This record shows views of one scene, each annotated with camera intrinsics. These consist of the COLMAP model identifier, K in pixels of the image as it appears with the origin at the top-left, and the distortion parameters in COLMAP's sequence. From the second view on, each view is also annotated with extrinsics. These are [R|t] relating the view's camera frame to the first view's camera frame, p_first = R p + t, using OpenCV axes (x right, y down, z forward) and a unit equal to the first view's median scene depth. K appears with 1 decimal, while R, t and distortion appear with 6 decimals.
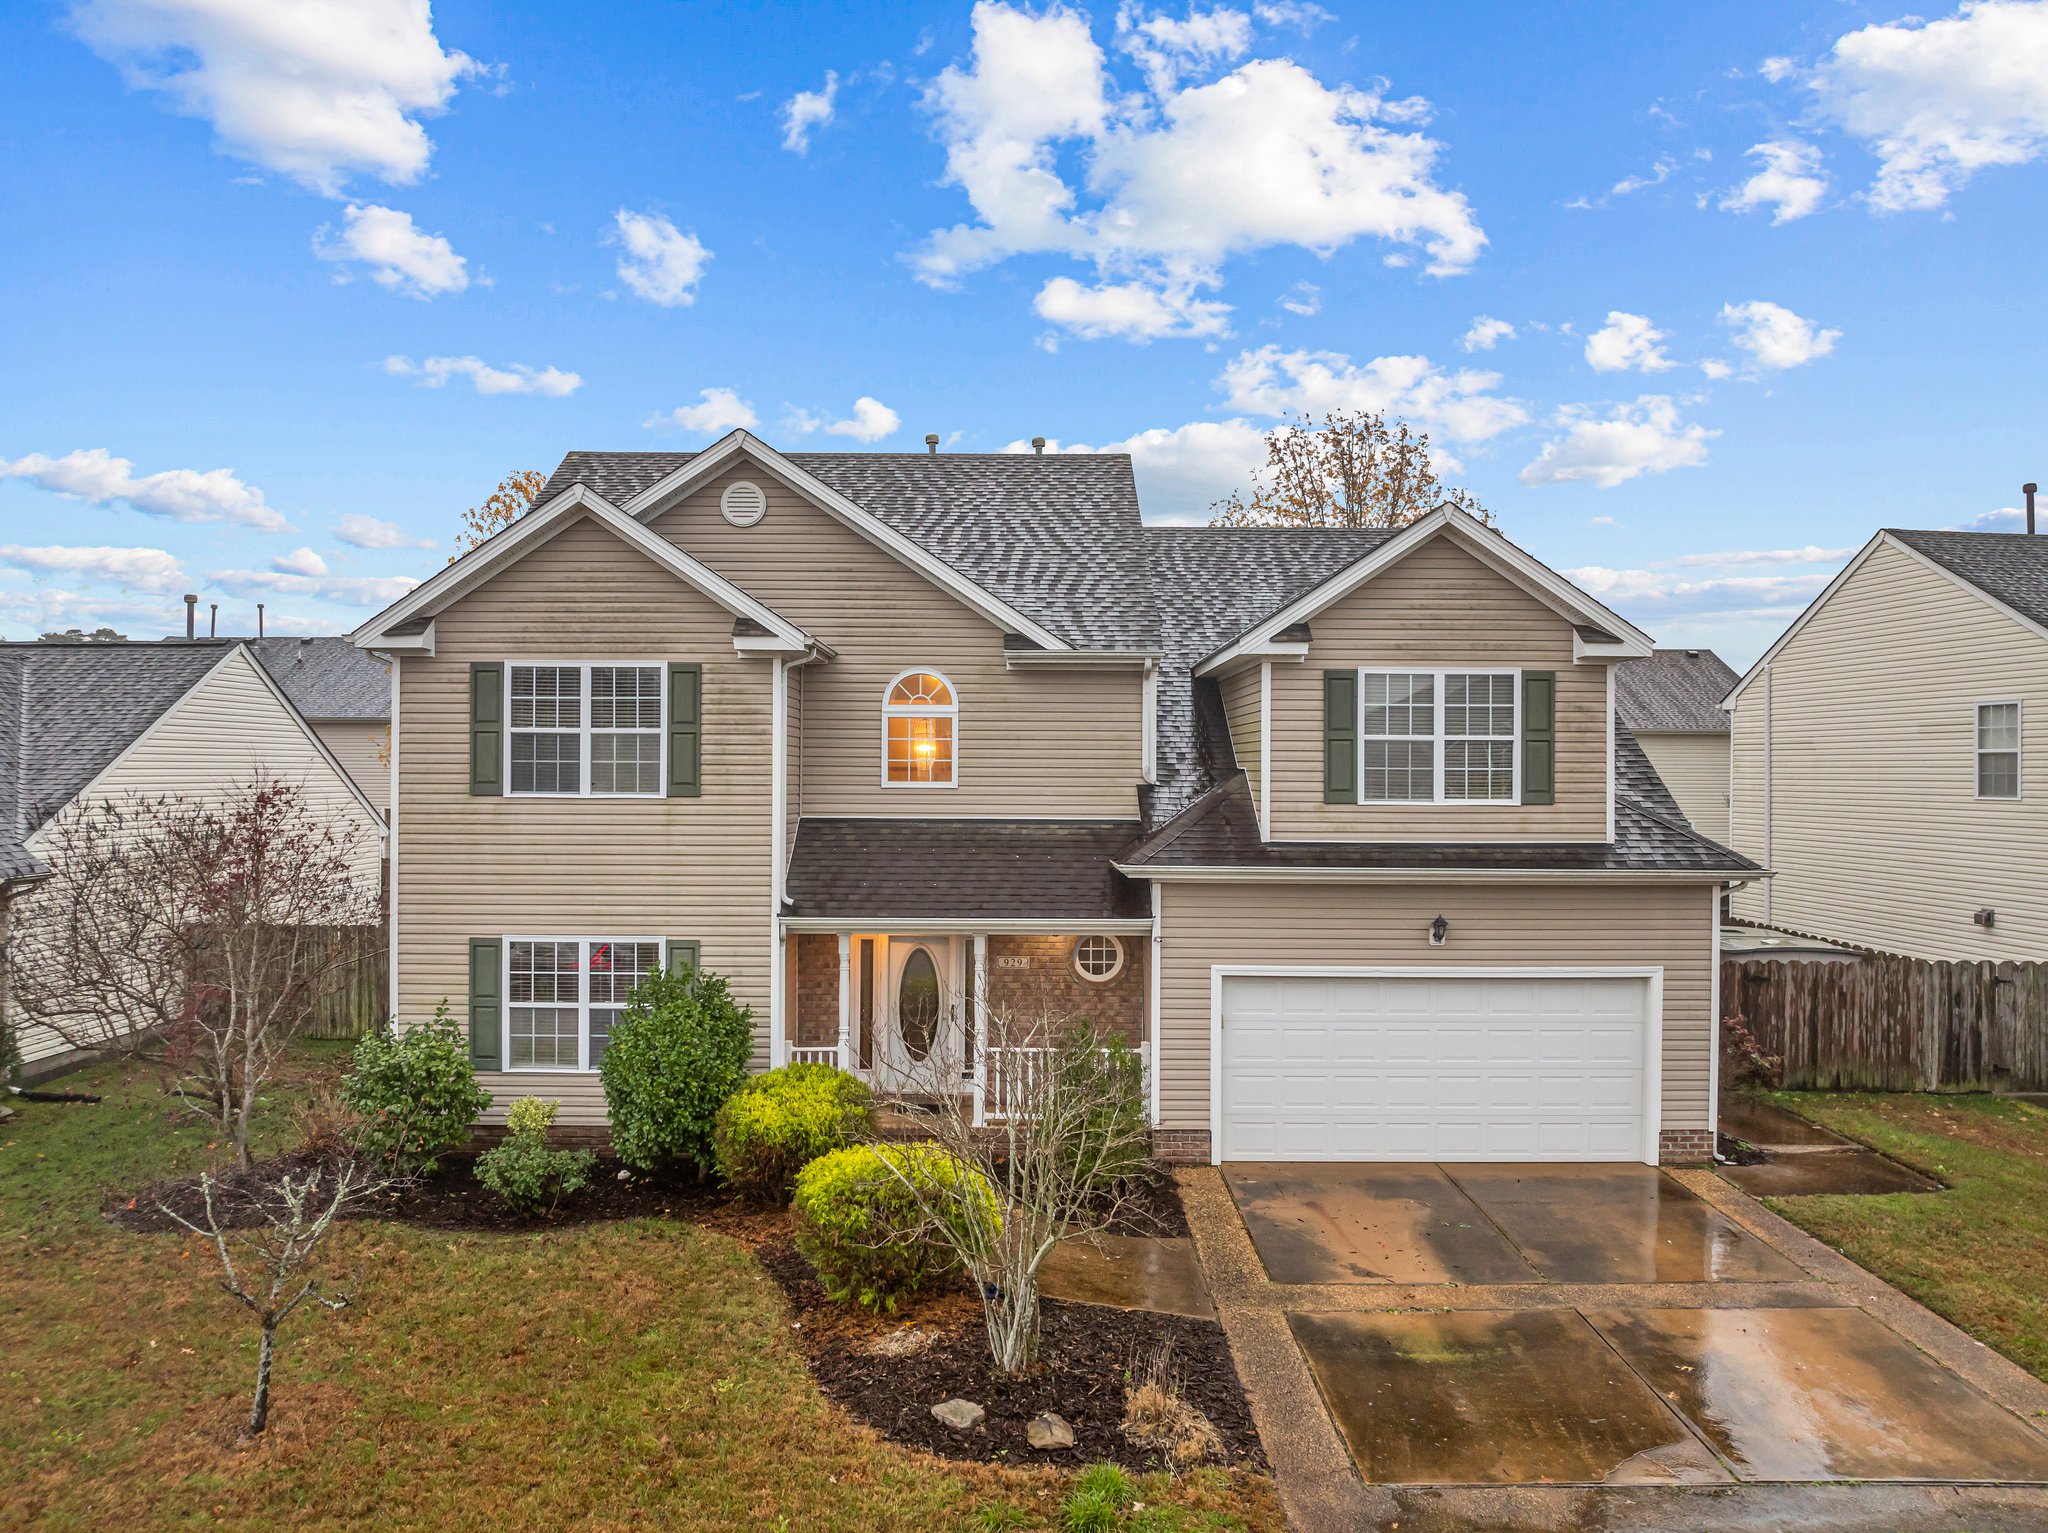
lens RADIAL K [[1440.9, 0, 1019.9], [0, 1440.9, 774.5], [0, 0, 1]] dist [-0.031822, -0.007418]
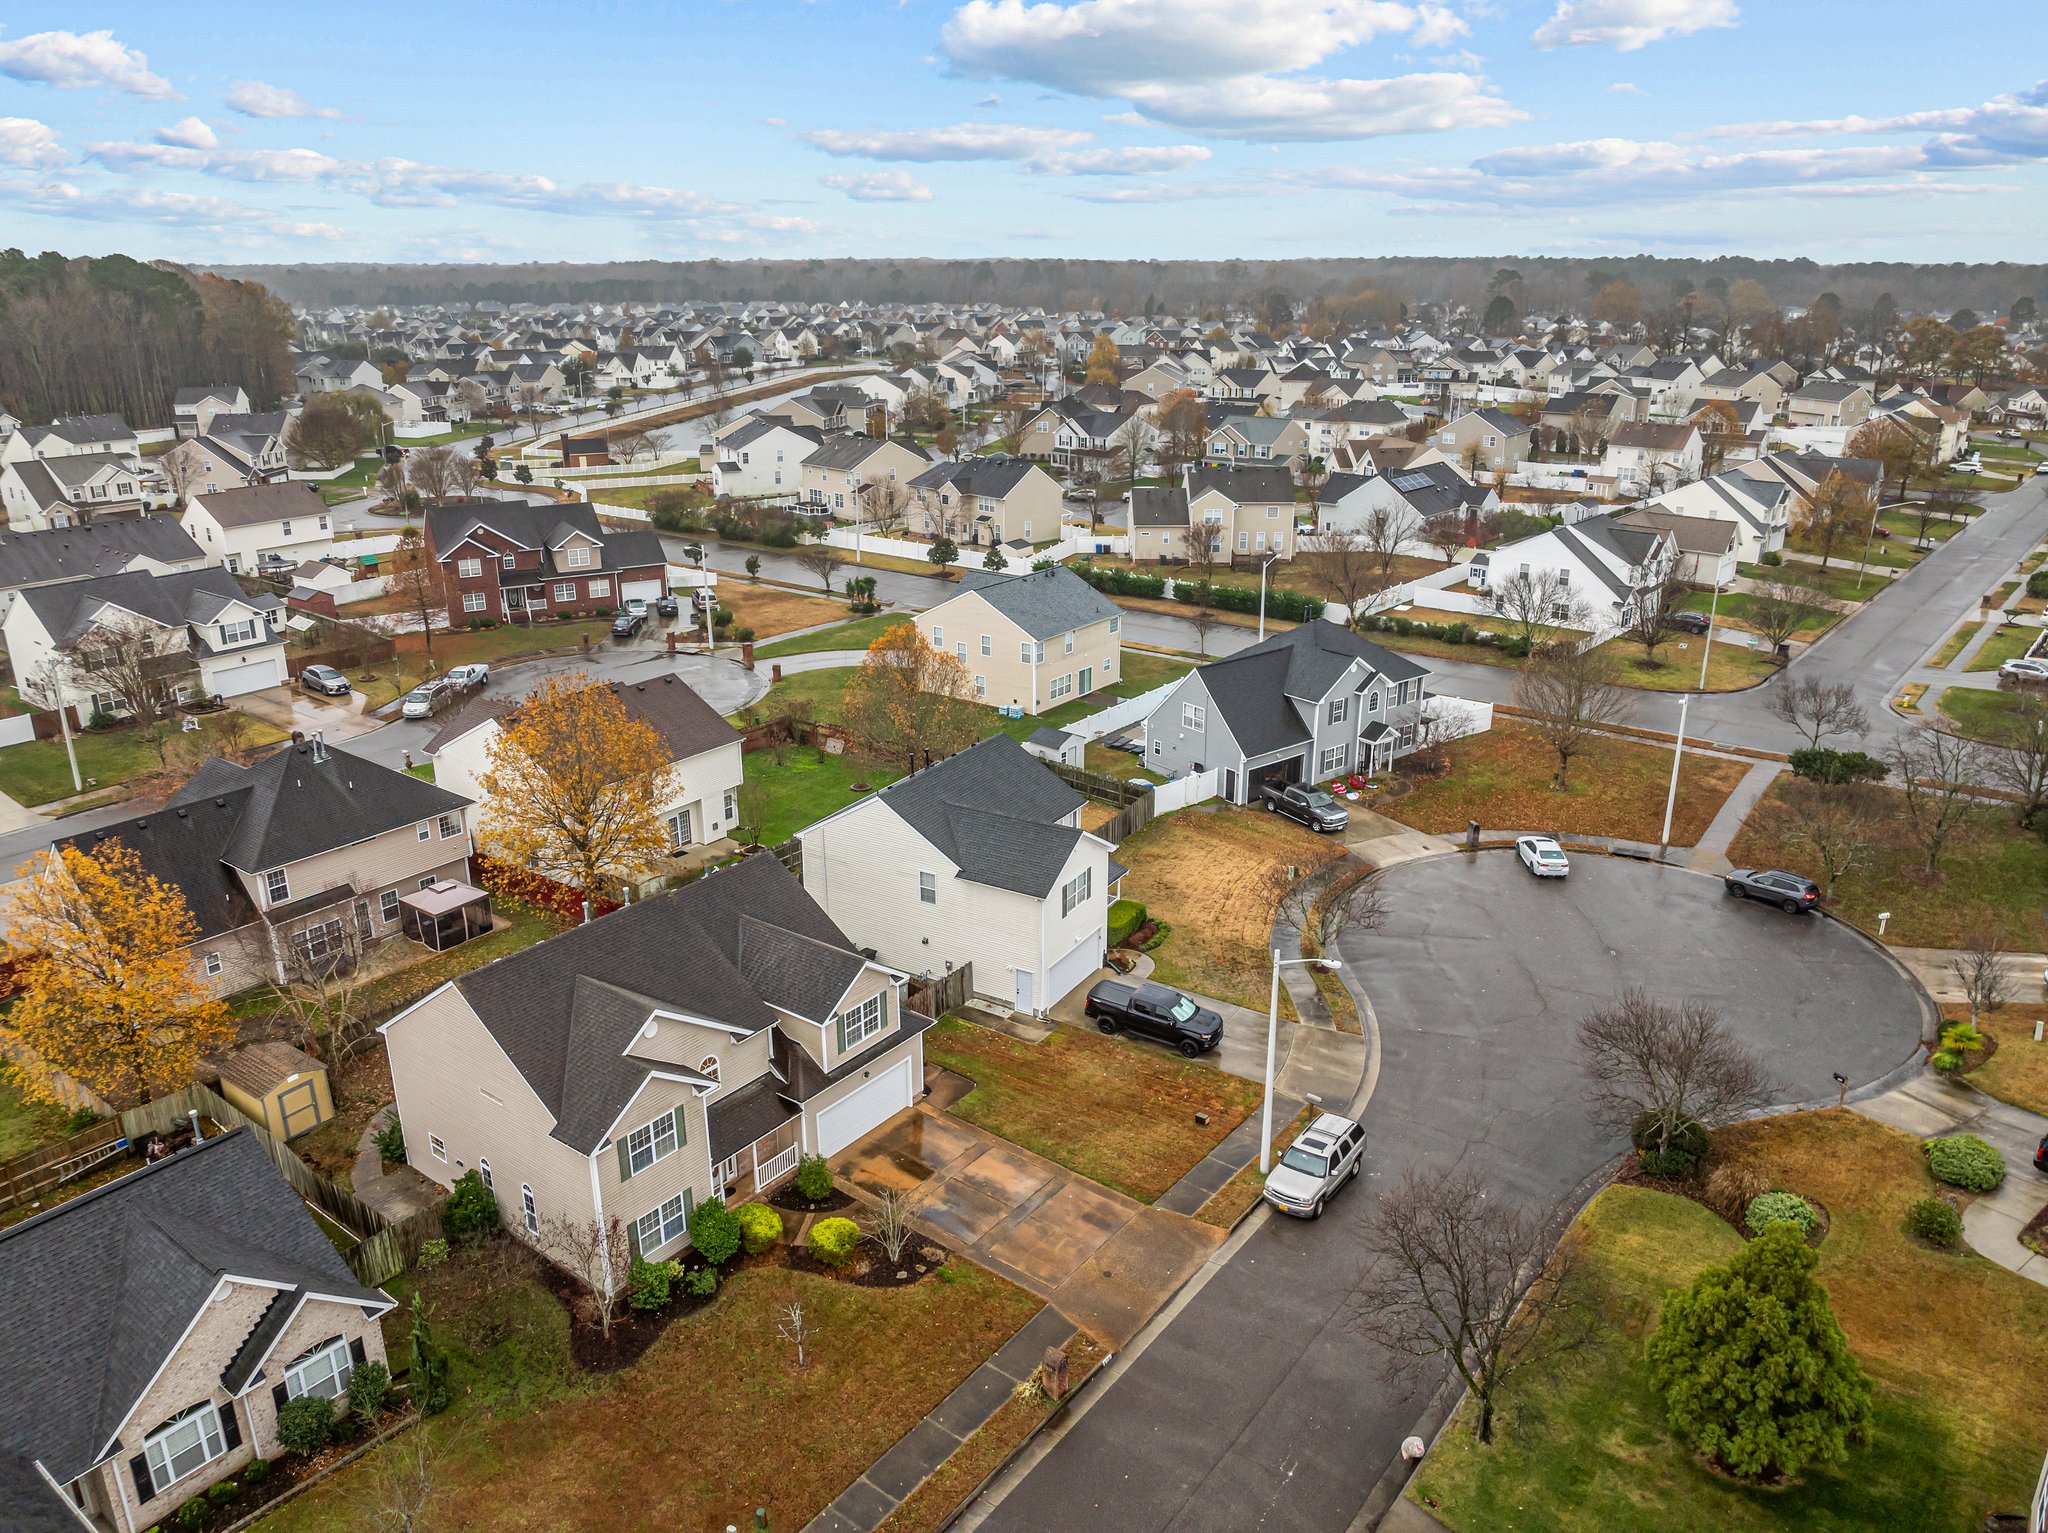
lens RADIAL K [[1440.9, 0, 1019.9], [0, 1440.9, 774.5], [0, 0, 1]] dist [-0.031822, -0.007418]
pose [[0.602193, -0.274064, 0.749835, -1.759091], [0.005551, 0.940645, 0.339347, -1.636929], [-0.798331, -0.200190, 0.567972, -1.001854]]
